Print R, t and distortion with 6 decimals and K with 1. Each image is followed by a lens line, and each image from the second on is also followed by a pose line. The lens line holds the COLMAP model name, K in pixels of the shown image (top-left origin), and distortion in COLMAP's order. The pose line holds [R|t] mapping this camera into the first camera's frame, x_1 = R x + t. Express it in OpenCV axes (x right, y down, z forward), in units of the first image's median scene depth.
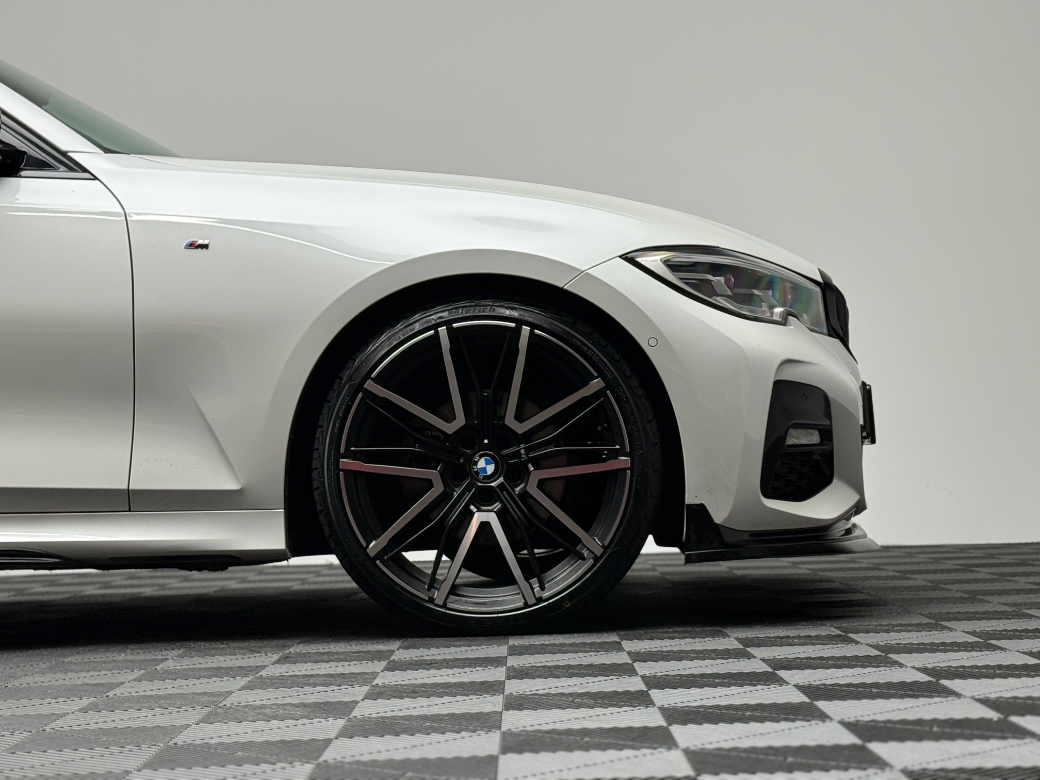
lens RADIAL K [[2023.1, 0, 520.5], [0, 2023.1, 387.3], [0, 0, 1]] dist [0.107804, 0.000000]
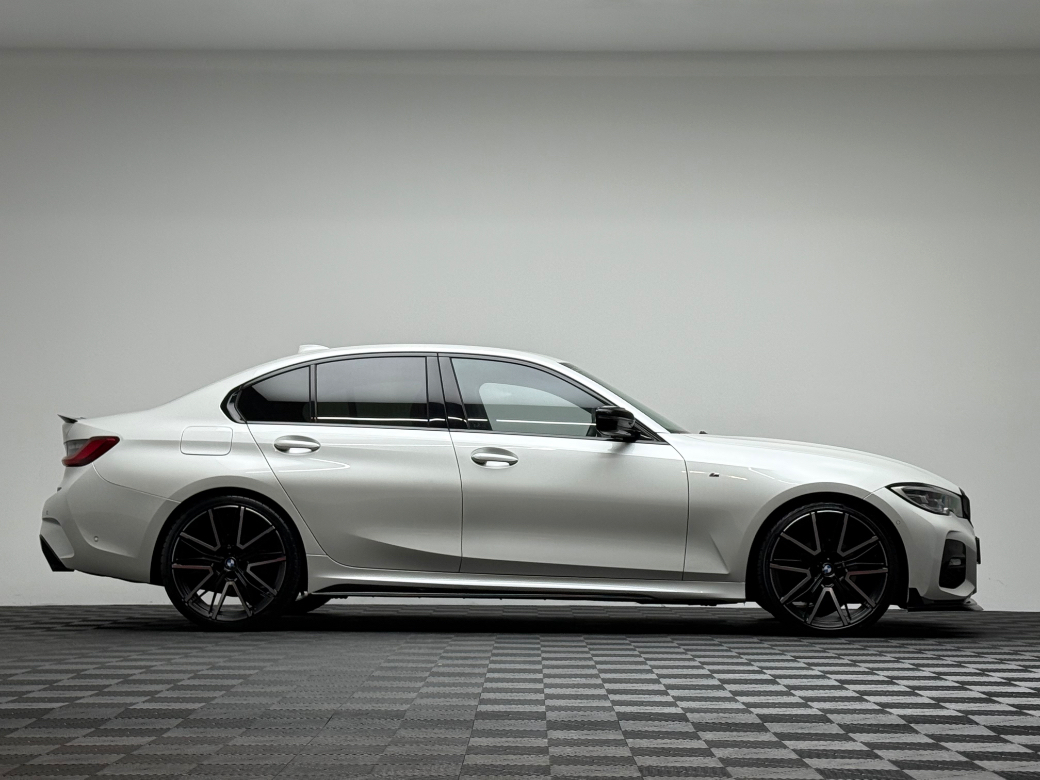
lens RADIAL K [[2023.1, 0, 512.7], [0, 2023.1, 382.9], [0, 0, 1]] dist [0.107804, 0.000000]
pose [[0.999184, 0.039553, -0.008206, -0.390833], [-0.039797, 0.998690, -0.032169, -0.093198], [0.006923, 0.032470, 0.999449, -1.494838]]
